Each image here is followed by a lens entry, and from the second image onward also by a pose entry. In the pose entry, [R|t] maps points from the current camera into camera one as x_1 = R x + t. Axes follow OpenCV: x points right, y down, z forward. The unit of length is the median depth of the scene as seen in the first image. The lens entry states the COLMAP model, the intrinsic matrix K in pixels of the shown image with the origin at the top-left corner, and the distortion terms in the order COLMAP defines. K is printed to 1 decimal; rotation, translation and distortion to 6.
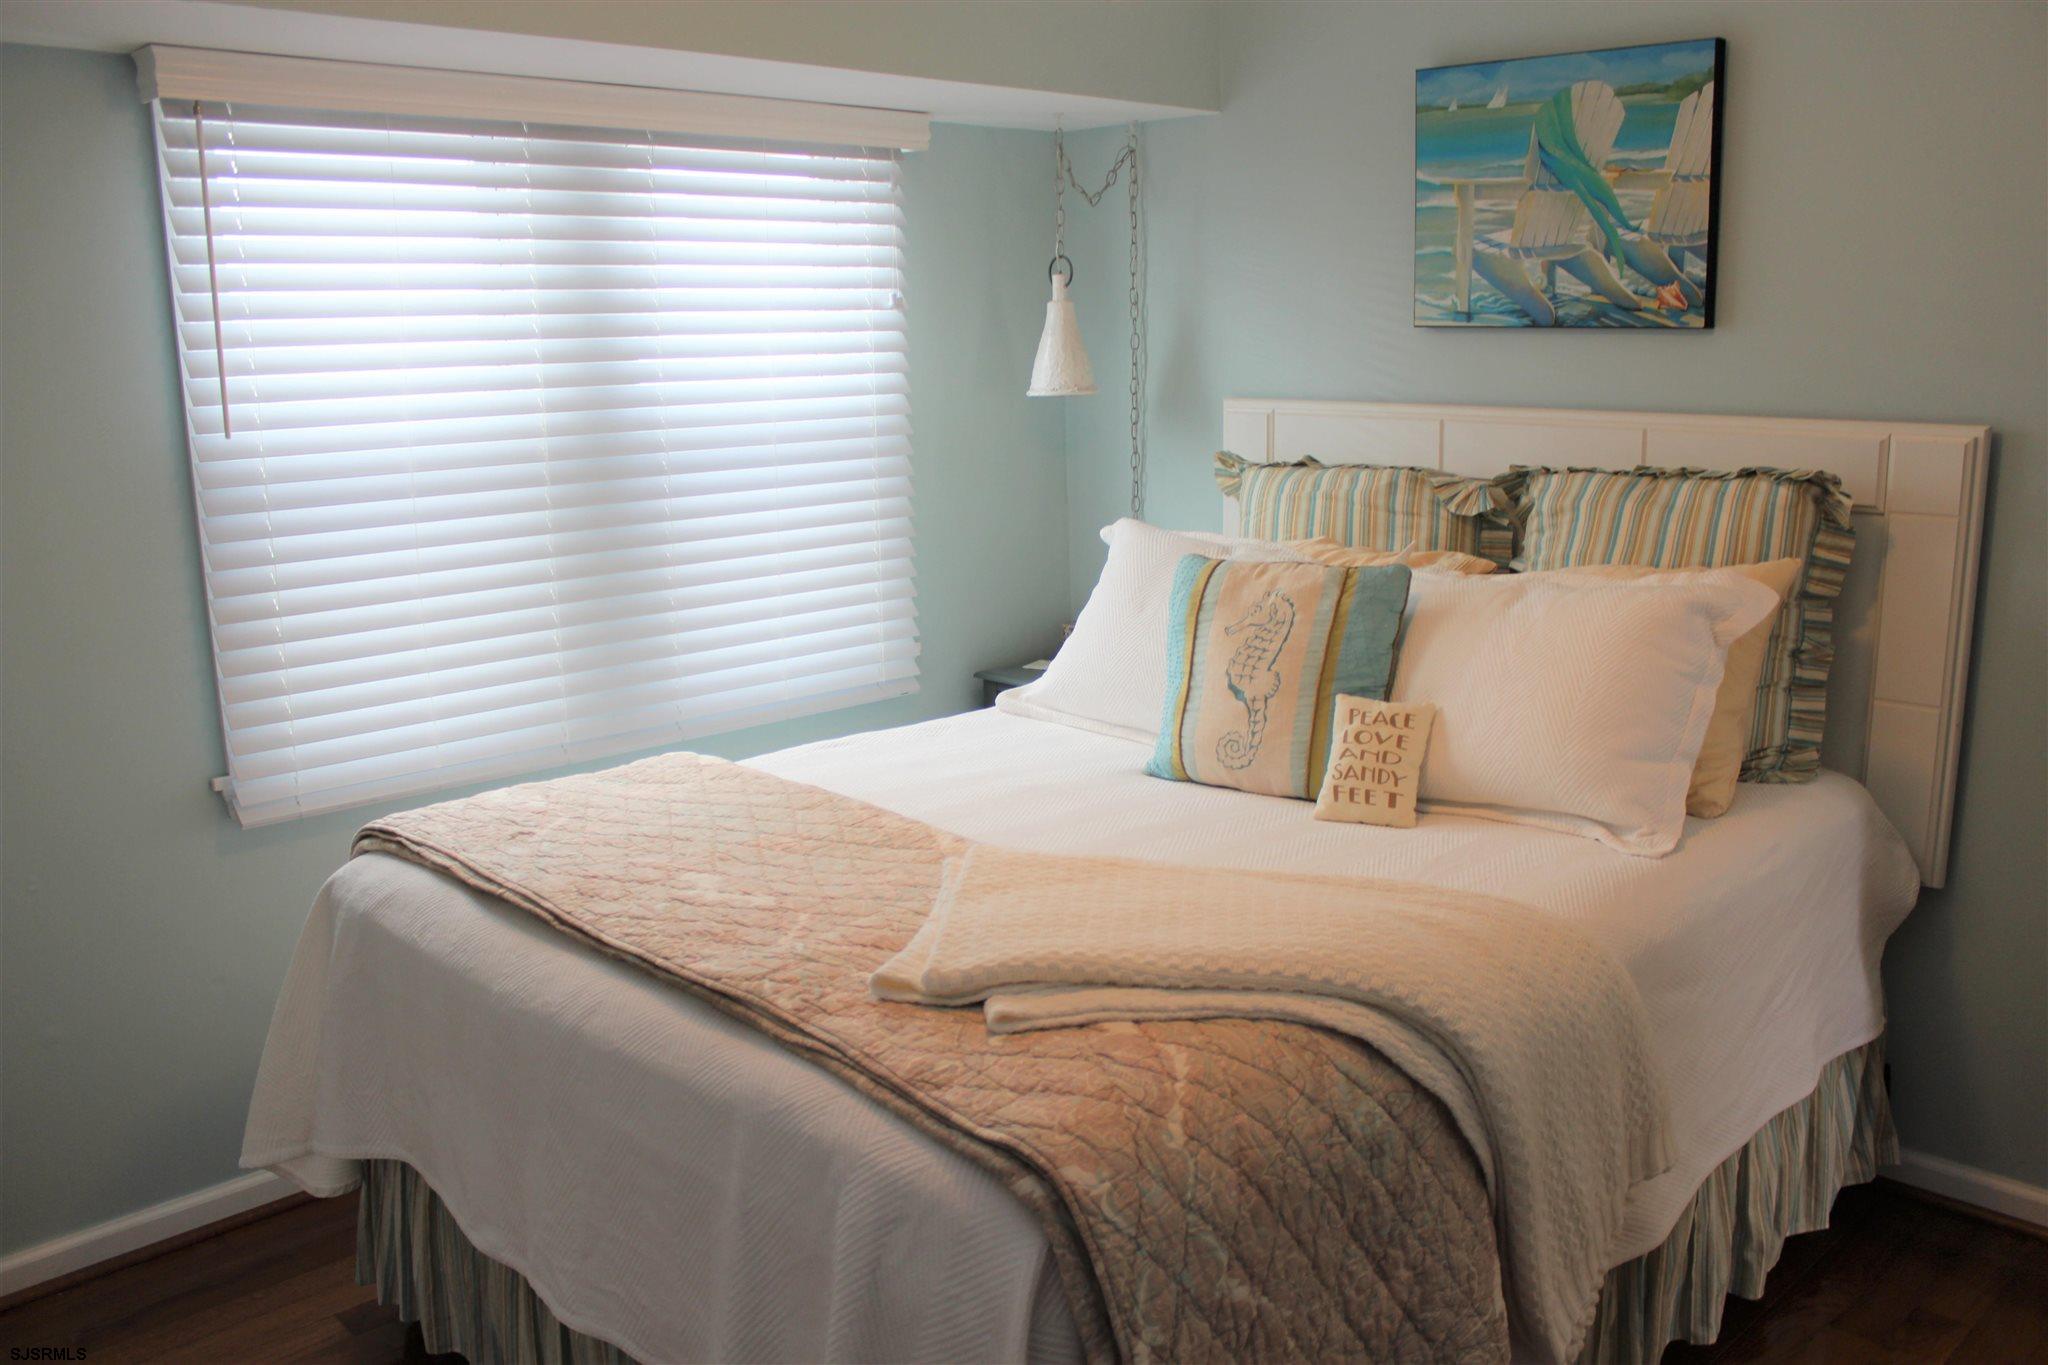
lens RADIAL K [[1703.2, 0, 1037.3], [0, 1703.2, 684.9], [0, 0, 1]] dist [-0.157957, 0.140134]
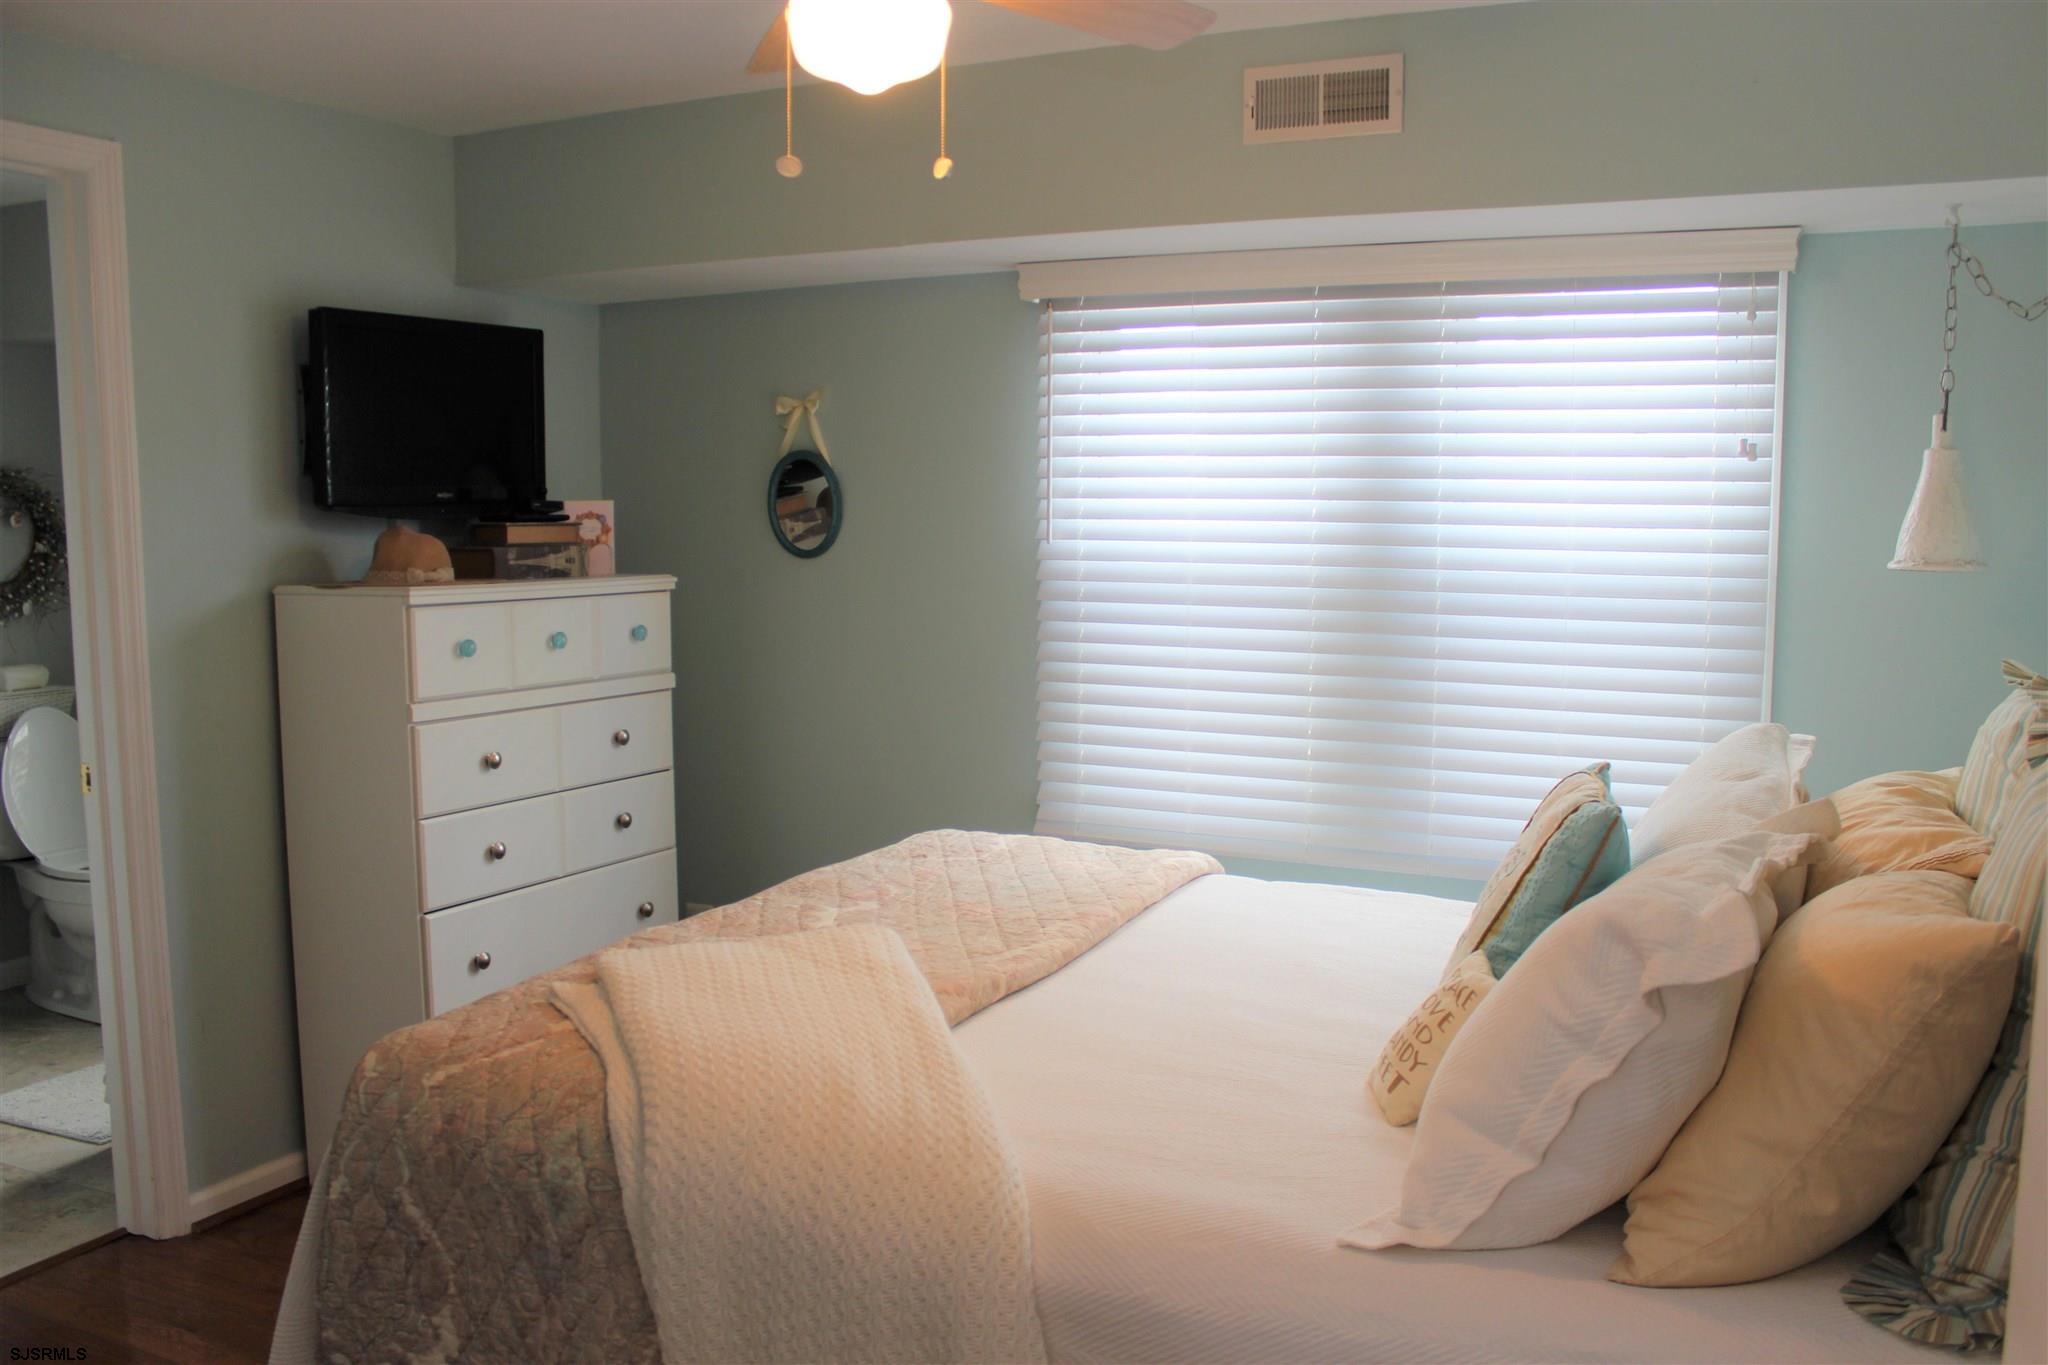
lens RADIAL K [[1703.2, 0, 1037.3], [0, 1703.2, 684.9], [0, 0, 1]] dist [-0.157957, 0.140134]
pose [[0.341737, 0.128321, -0.930994, 0.787228], [-0.195065, 0.978745, 0.063301, -0.119637], [0.919329, 0.159972, 0.359504, 0.498192]]
